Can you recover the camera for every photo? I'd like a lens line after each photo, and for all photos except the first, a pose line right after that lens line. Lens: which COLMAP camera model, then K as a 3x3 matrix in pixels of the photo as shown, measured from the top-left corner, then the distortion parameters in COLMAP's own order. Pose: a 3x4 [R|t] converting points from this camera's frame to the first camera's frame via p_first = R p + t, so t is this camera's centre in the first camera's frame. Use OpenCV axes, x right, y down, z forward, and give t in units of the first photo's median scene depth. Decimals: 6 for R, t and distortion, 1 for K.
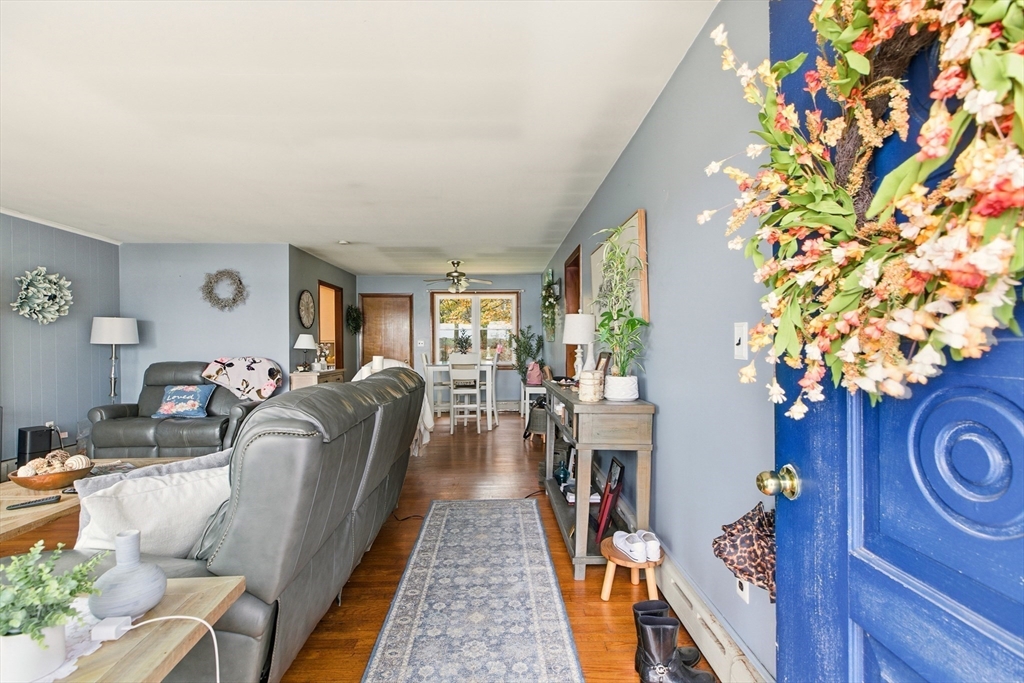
lens RADIAL K [[469.5, 0, 512.0], [0, 469.5, 342.3], [0, 0, 1]] dist [-0.013101, 0.000309]
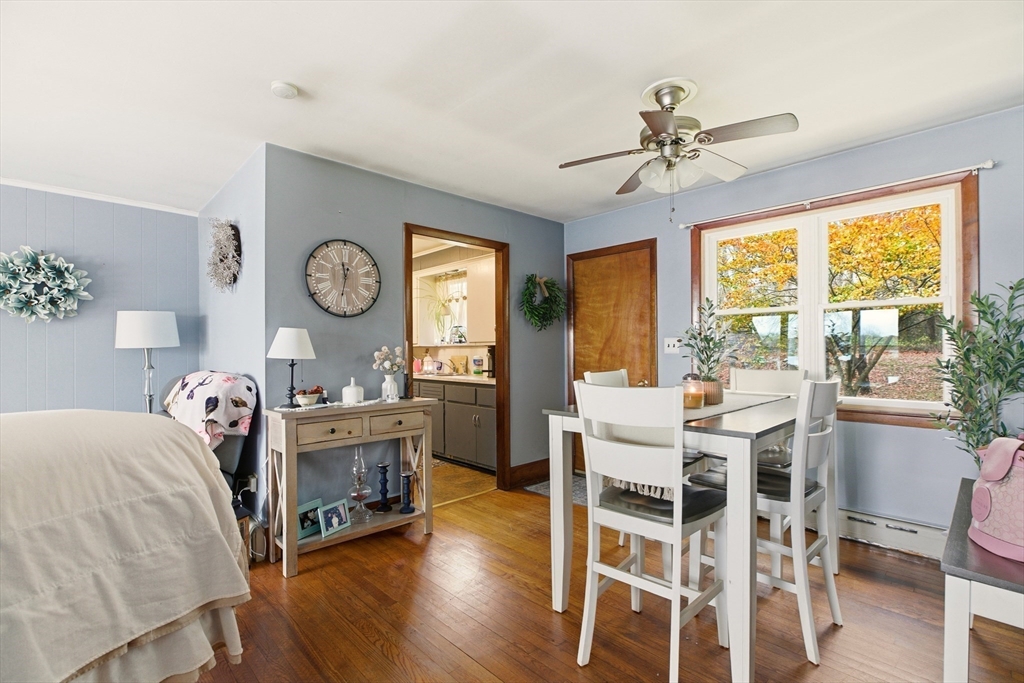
lens RADIAL K [[469.5, 0, 517.5], [0, 469.5, 348.2], [0, 0, 1]] dist [-0.013101, 0.000309]
pose [[0.661855, -0.001126, -0.749631, 0.045638], [0.002382, 0.999997, 0.000601, 0.003627], [0.749628, -0.002184, 0.661856, 0.606298]]
